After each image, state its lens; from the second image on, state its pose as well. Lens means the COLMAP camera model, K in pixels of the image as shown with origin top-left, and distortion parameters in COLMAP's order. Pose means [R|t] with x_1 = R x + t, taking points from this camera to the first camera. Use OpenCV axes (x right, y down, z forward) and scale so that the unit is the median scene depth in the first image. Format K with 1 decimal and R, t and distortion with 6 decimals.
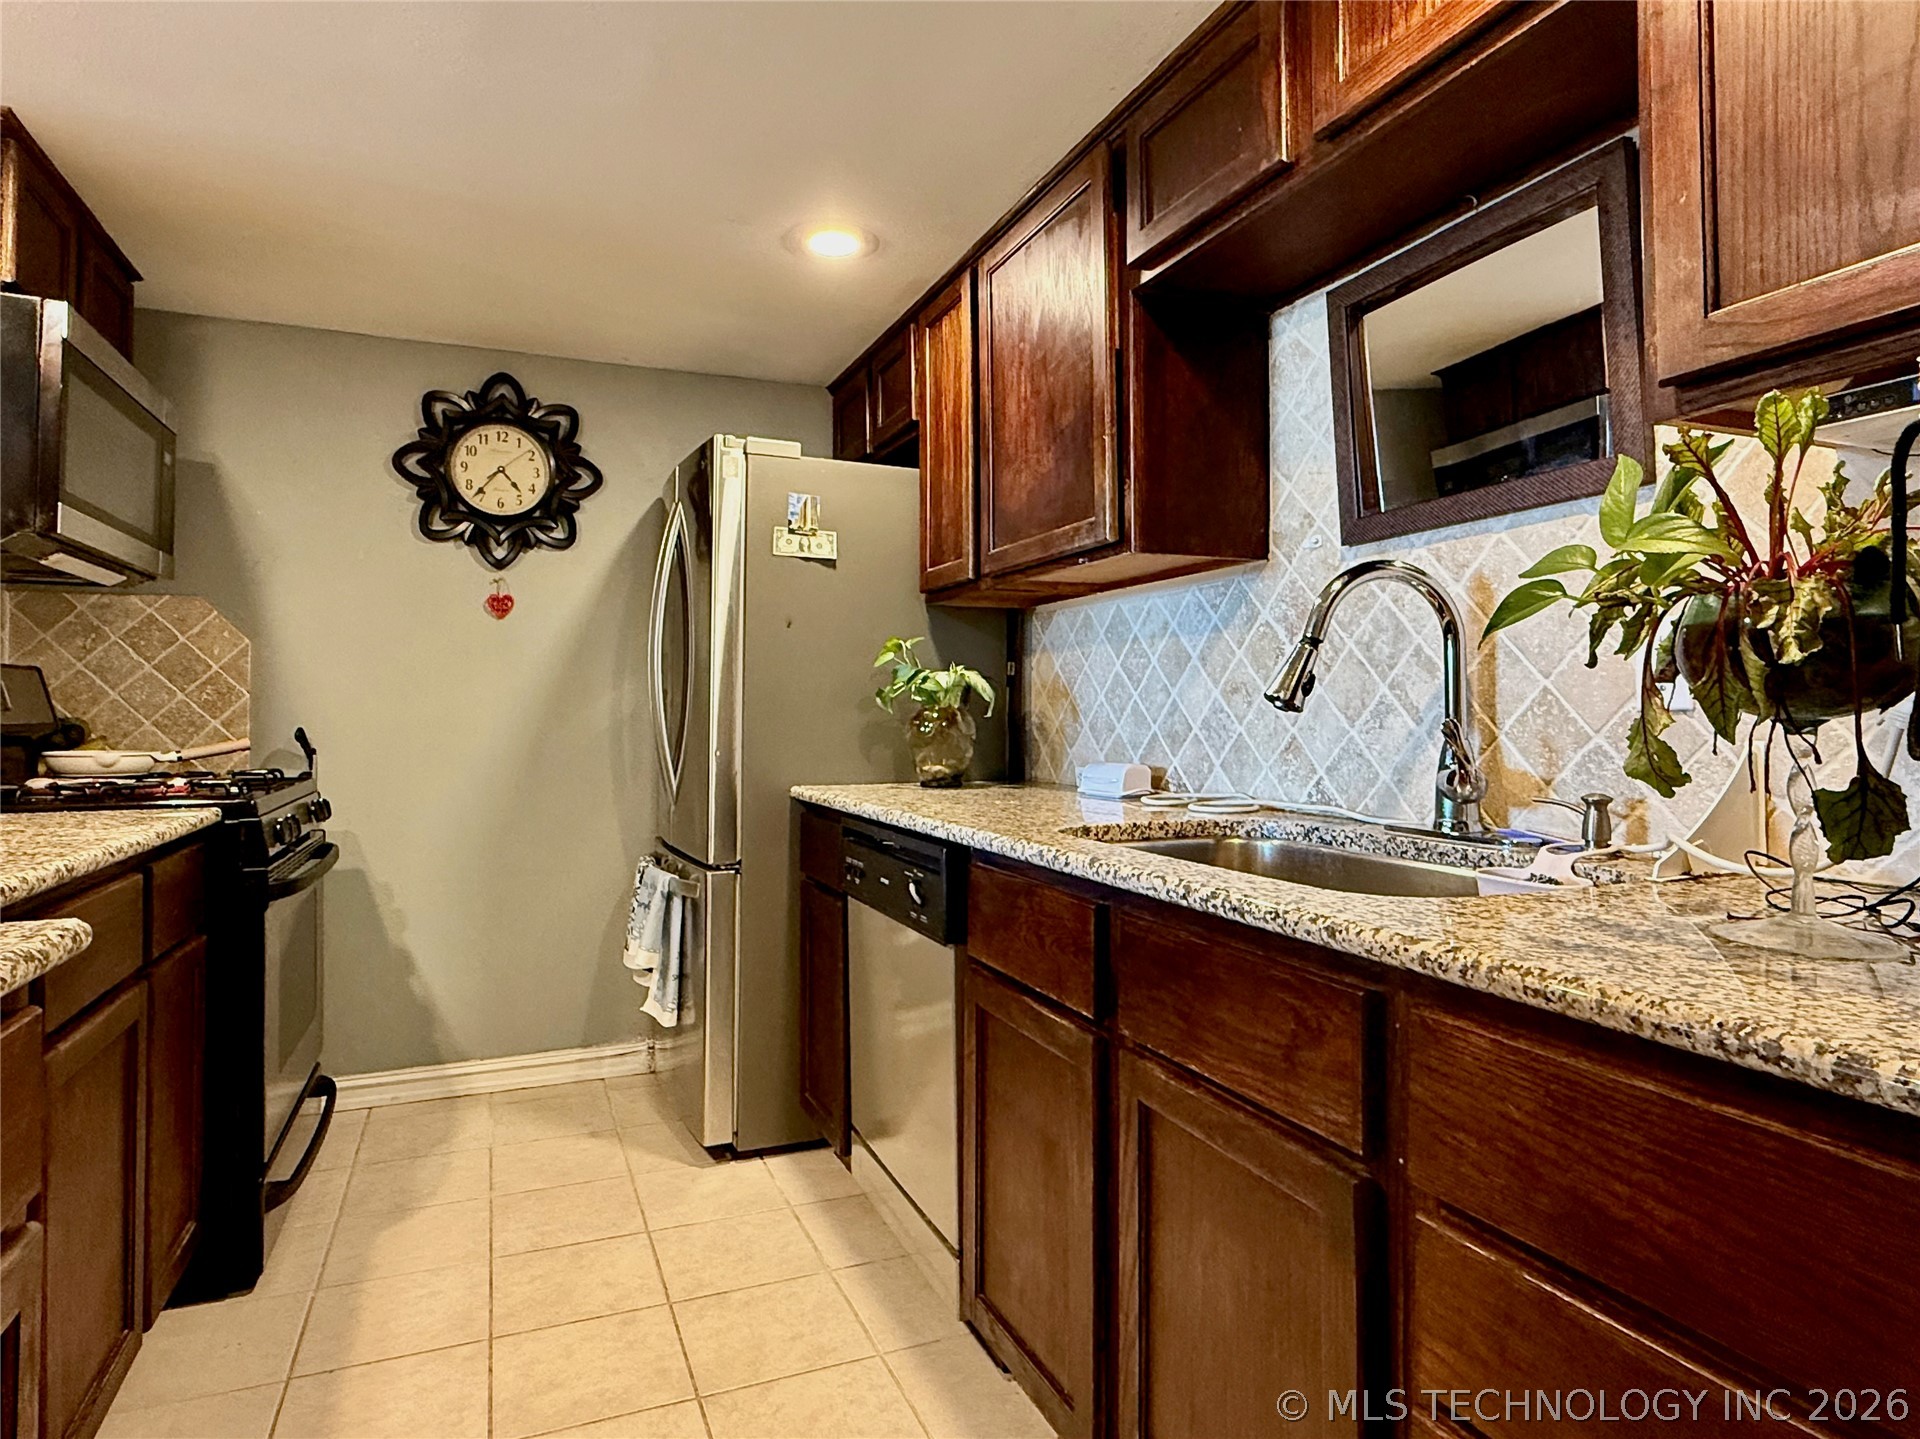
lens RADIAL K [[1096.7, 0, 960.0], [0, 1096.7, 719.5], [0, 0, 1]] dist [-0.000732, -0.000431]
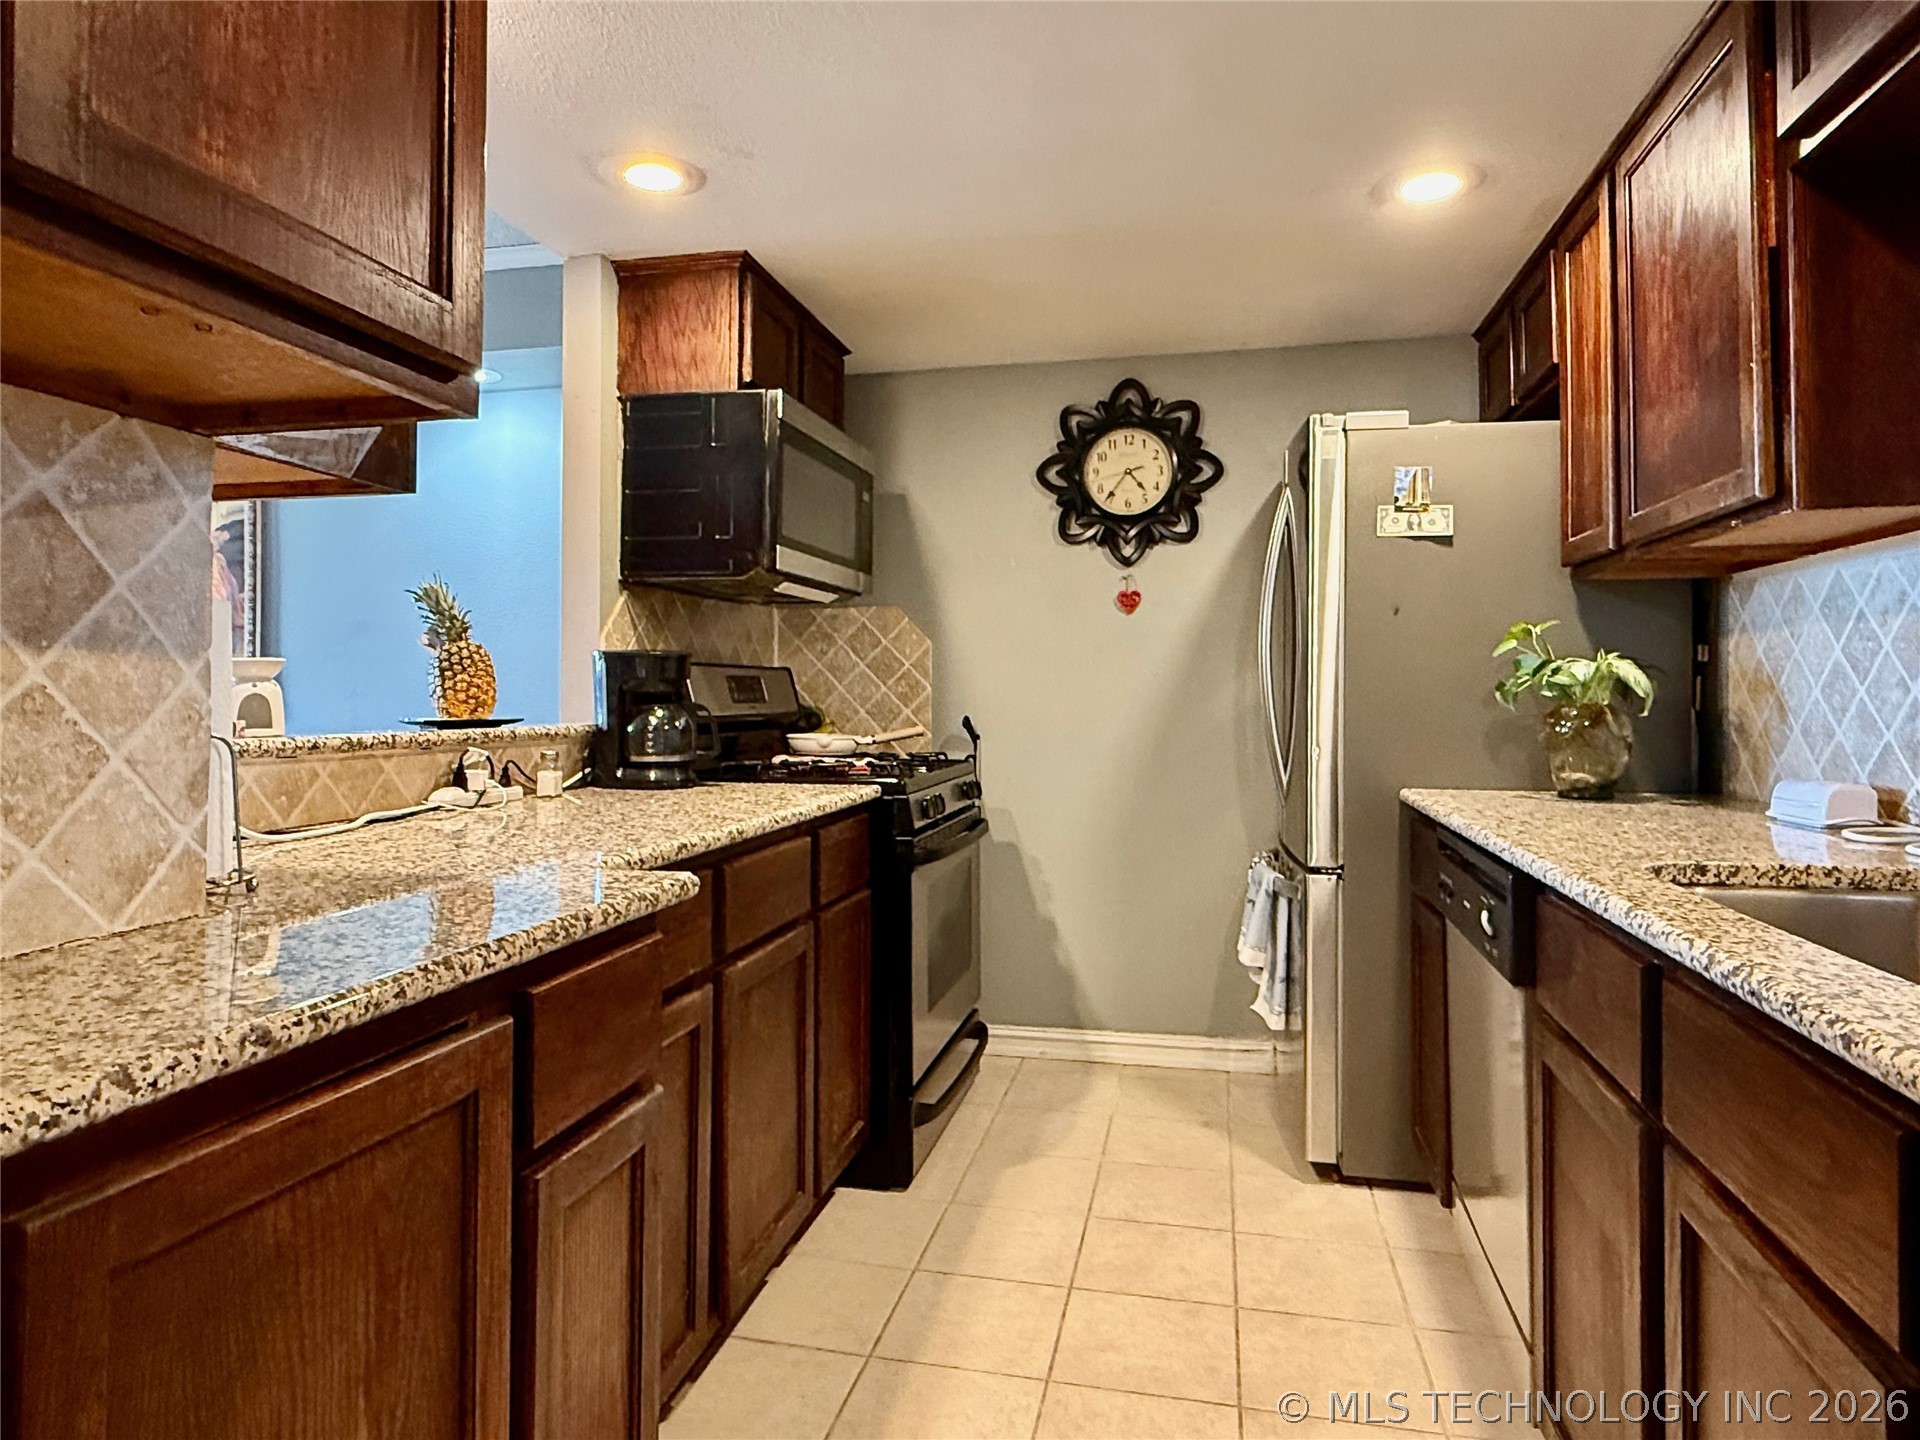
lens RADIAL K [[1163.7, 0, 958.6], [0, 1163.7, 709.0], [0, 0, 1]] dist [0.001817, 0.000914]
pose [[0.815585, 0.009539, -0.578559, 0.109766], [-0.004390, 0.999937, 0.010299, -0.014239], [0.578621, -0.005860, 0.815576, 0.000366]]
